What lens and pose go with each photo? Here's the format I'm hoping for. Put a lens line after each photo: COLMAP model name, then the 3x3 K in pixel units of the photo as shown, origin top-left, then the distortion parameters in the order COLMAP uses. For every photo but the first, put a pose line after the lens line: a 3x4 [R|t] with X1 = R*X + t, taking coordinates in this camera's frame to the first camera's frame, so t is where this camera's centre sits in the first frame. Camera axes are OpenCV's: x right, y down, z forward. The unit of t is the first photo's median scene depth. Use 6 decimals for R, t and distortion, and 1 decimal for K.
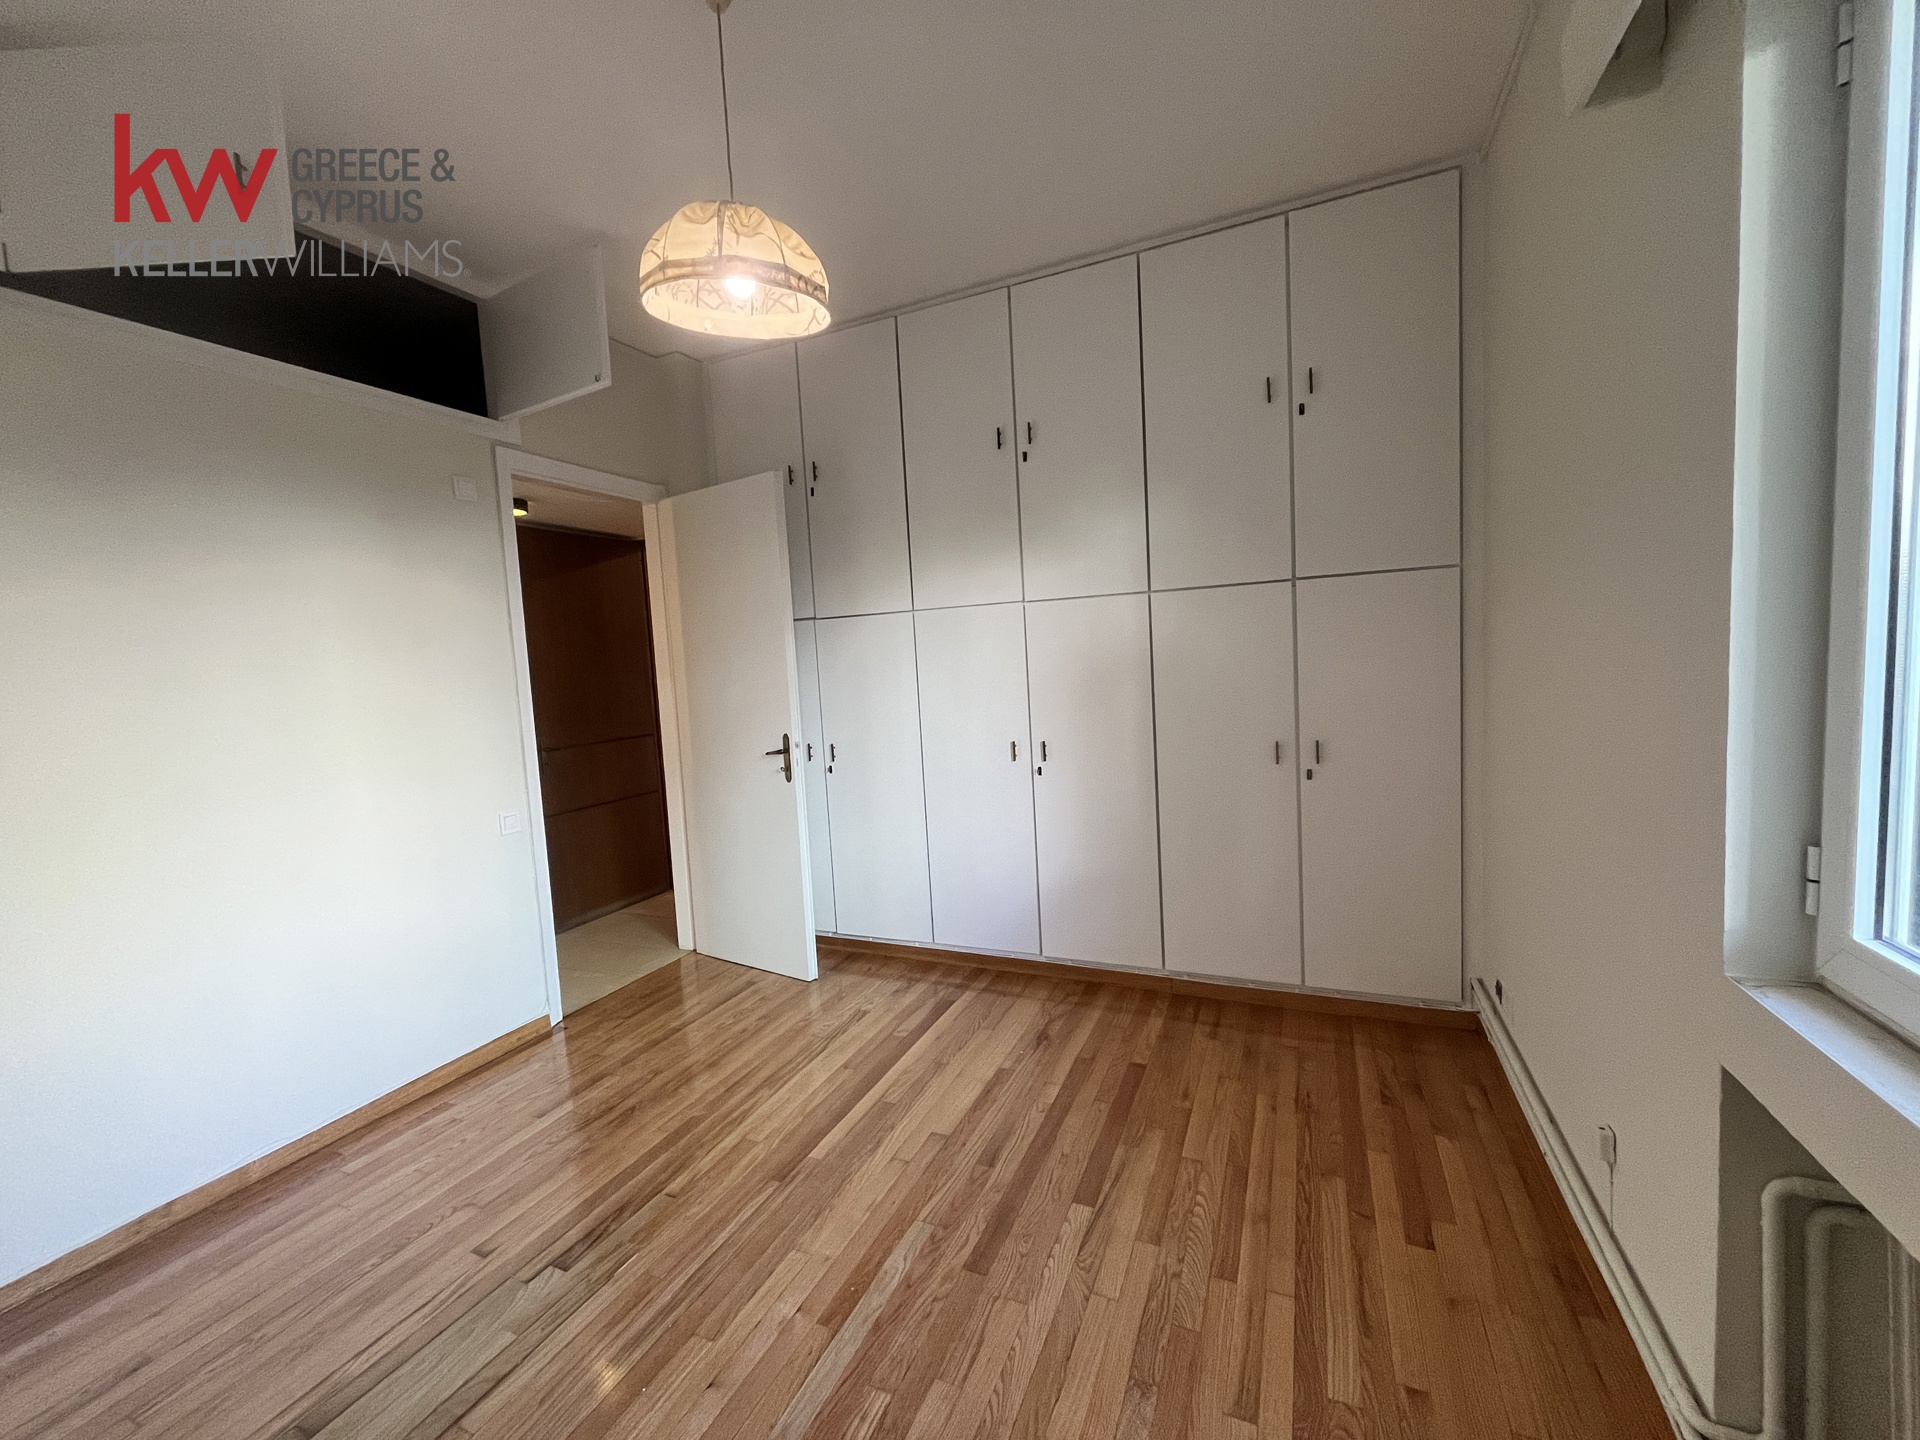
lens RADIAL K [[774.7, 0, 953.9], [0, 774.7, 723.2], [0, 0, 1]] dist [-0.000294, 0.000089]
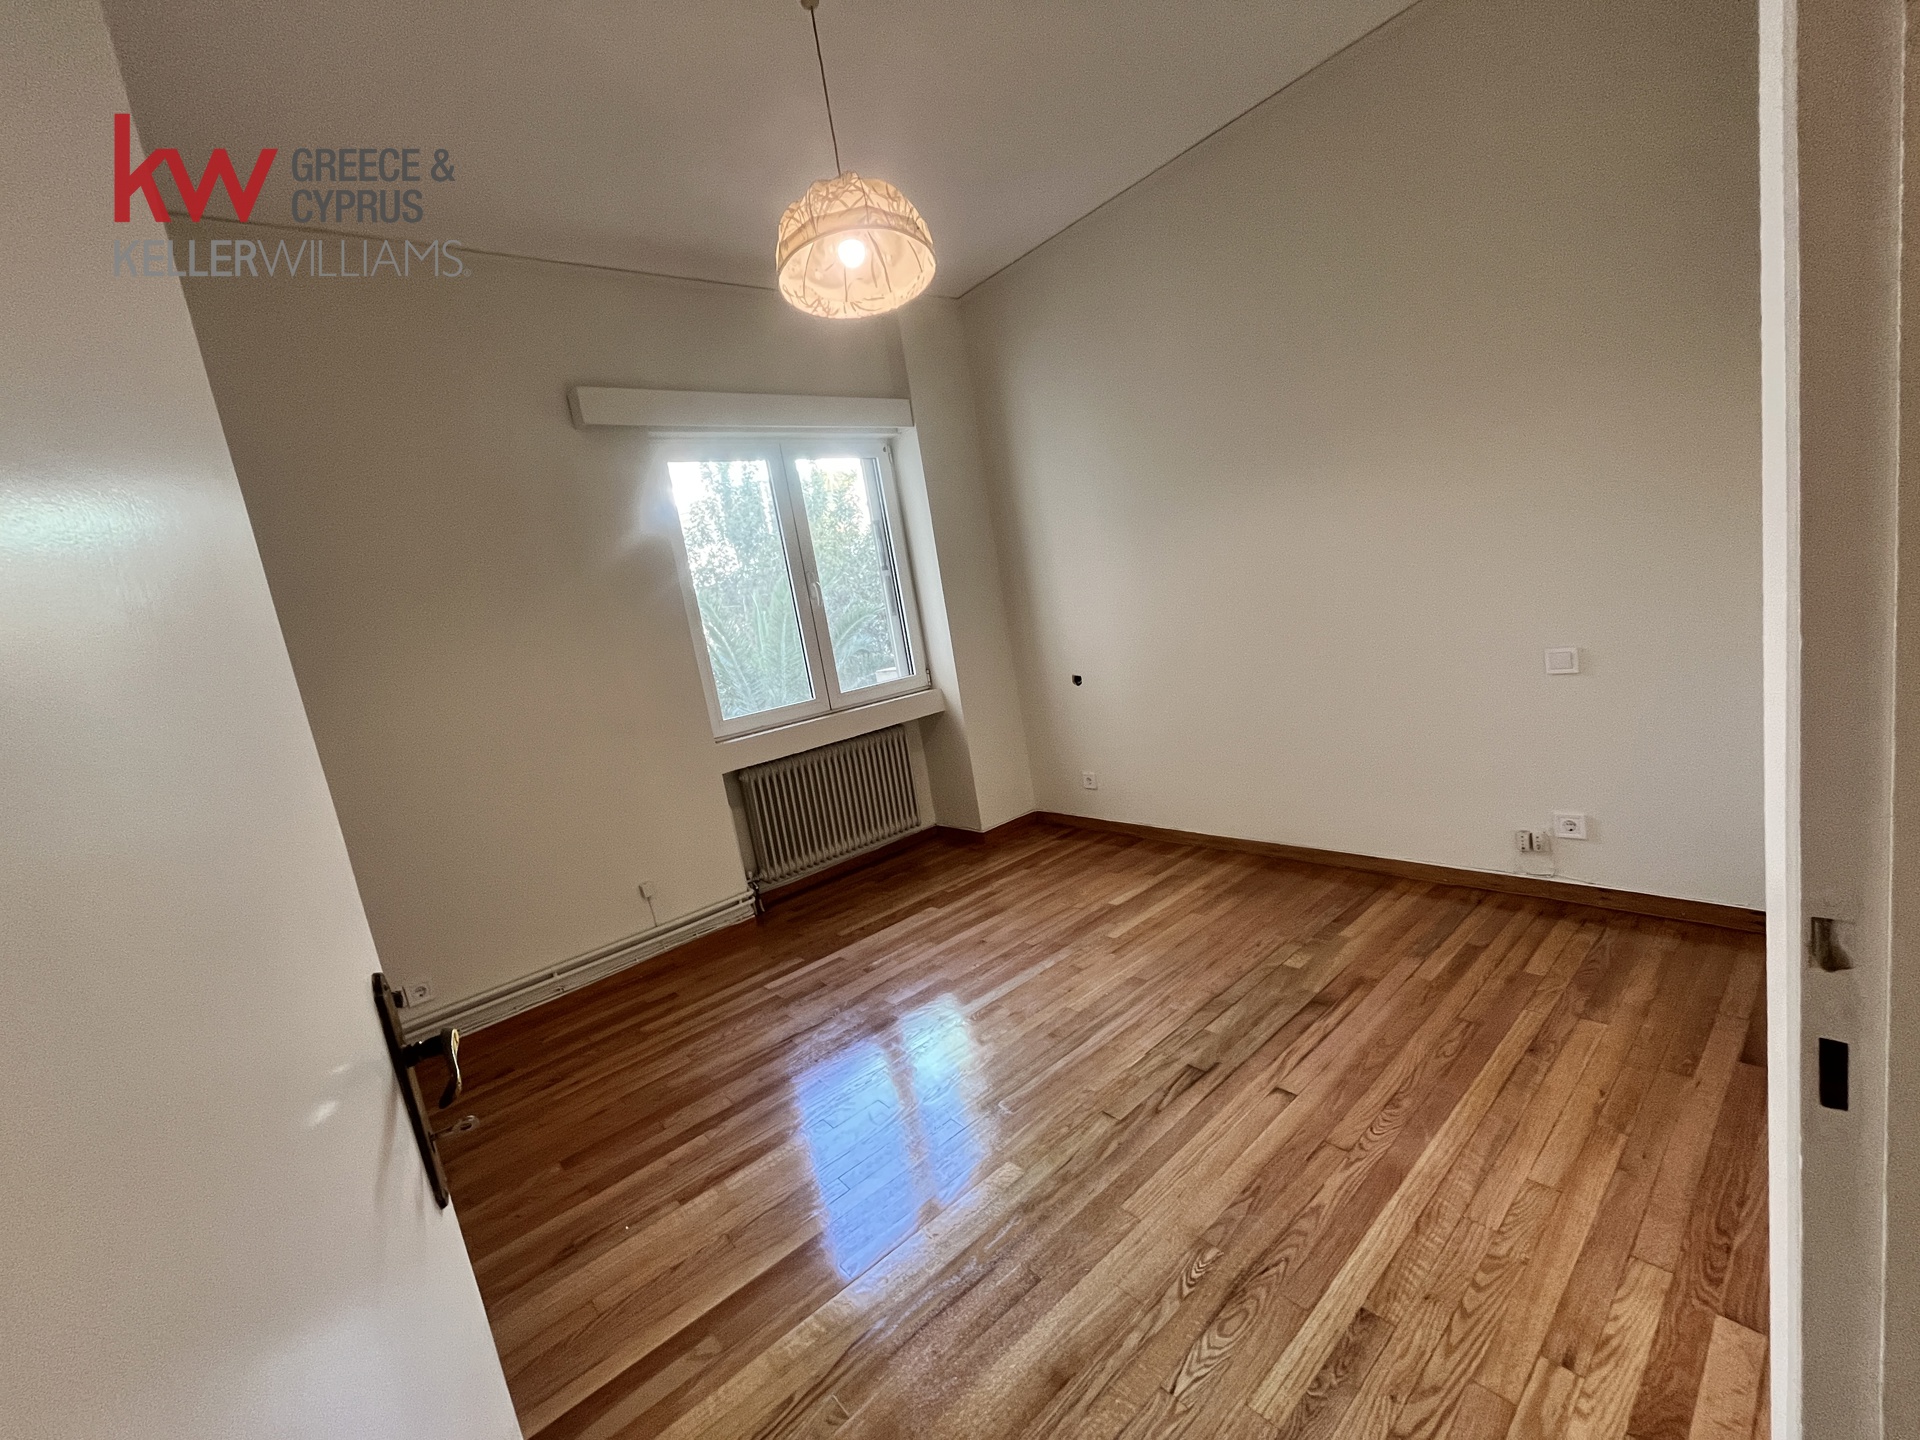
lens RADIAL K [[774.7, 0, 953.9], [0, 774.7, 723.2], [0, 0, 1]] dist [-0.000294, 0.000089]
pose [[-0.871885, 0.132760, 0.471373, -0.724117], [0.248863, 0.949114, 0.193003, -0.068978], [-0.421763, 0.285583, -0.860557, 1.789383]]
